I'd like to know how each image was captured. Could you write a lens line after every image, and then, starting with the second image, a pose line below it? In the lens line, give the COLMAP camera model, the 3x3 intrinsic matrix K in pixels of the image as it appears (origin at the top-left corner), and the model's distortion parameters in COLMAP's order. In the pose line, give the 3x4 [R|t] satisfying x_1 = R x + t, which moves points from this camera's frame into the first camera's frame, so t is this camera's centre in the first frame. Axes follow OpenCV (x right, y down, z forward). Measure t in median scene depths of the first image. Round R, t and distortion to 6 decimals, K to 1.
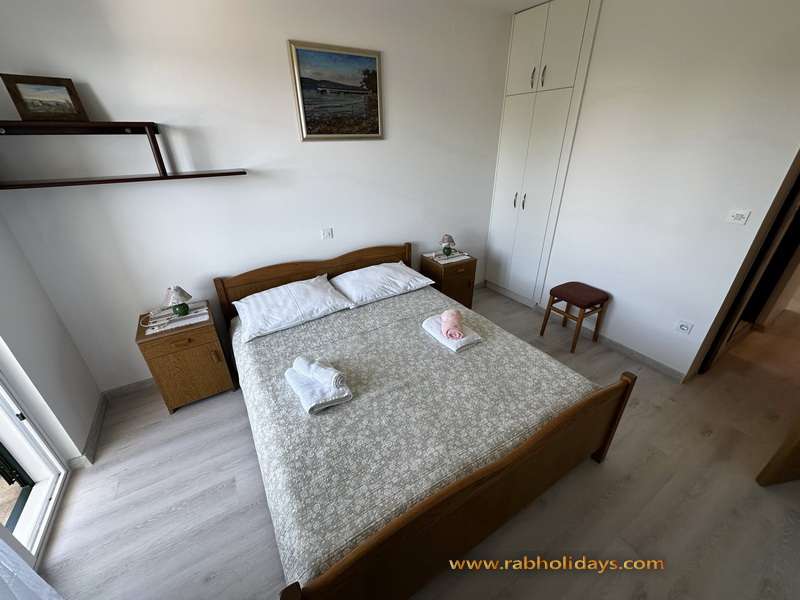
lens RADIAL K [[319.6, 0, 401.7], [0, 319.6, 297.7], [0, 0, 1]] dist [-0.002232, -0.000669]
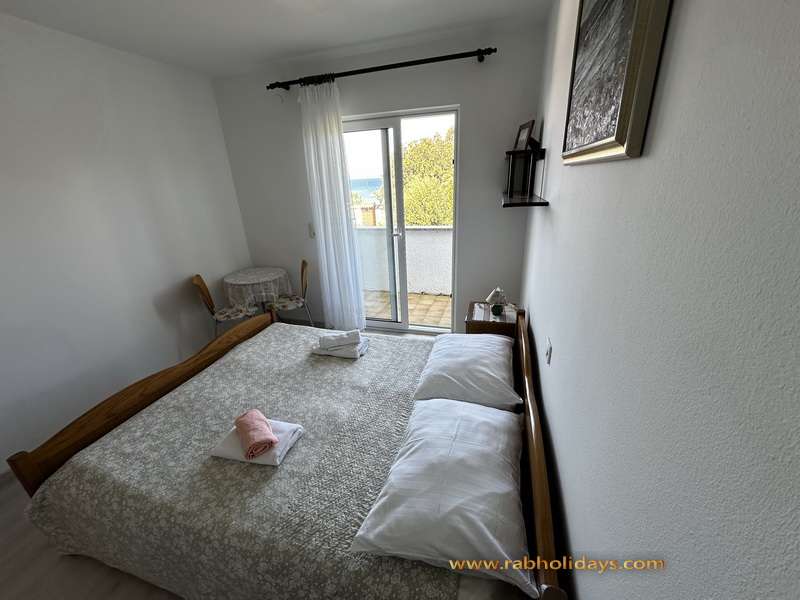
lens RADIAL K [[319.6, 0, 402.8], [0, 319.6, 299.5], [0, 0, 1]] dist [-0.002232, -0.000669]
pose [[-0.739793, 0.281277, -0.611220, 0.238307], [-0.253017, 0.725448, 0.640084, -0.598206], [0.623449, 0.628179, -0.465513, 1.212103]]
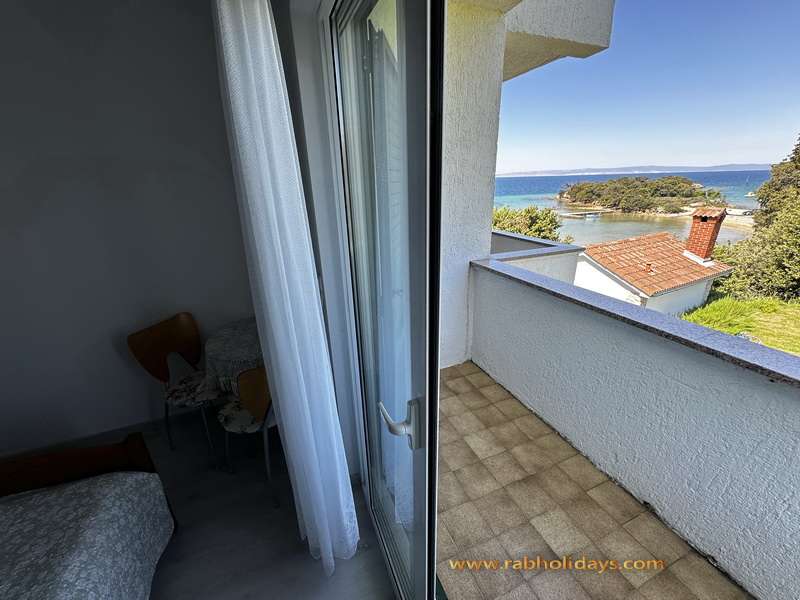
lens RADIAL K [[319.6, 0, 400.9], [0, 319.6, 299.7], [0, 0, 1]] dist [-0.002232, -0.000669]
pose [[-0.988648, -0.026029, 0.147981, -0.702674], [0.089321, 0.690144, 0.718138, -0.230129], [-0.120821, 0.723204, -0.679984, 0.514621]]
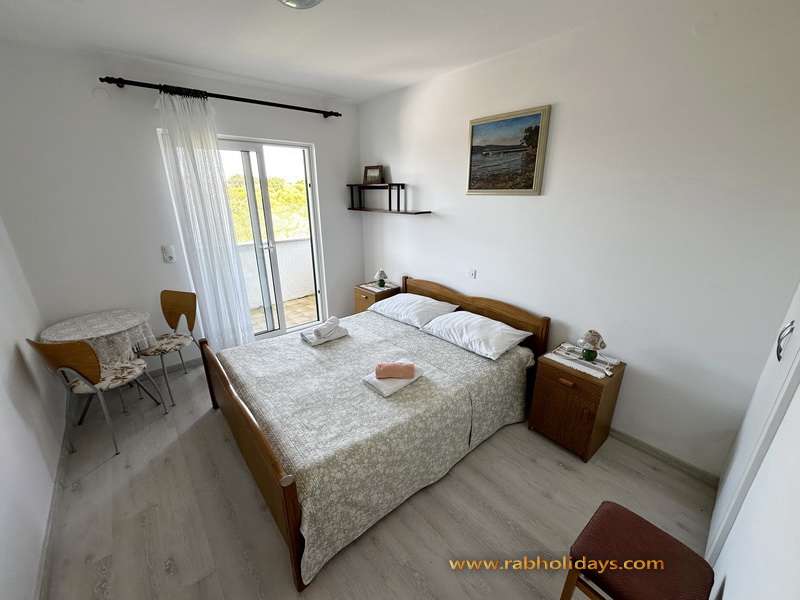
lens RADIAL K [[319.6, 0, 401.6], [0, 319.6, 298.4], [0, 0, 1]] dist [-0.002232, -0.000669]
pose [[0.165269, 0.325132, -0.931115, 0.920742], [-0.439832, 0.869313, 0.225483, -0.312884], [0.882742, 0.372269, 0.286674, 0.580483]]
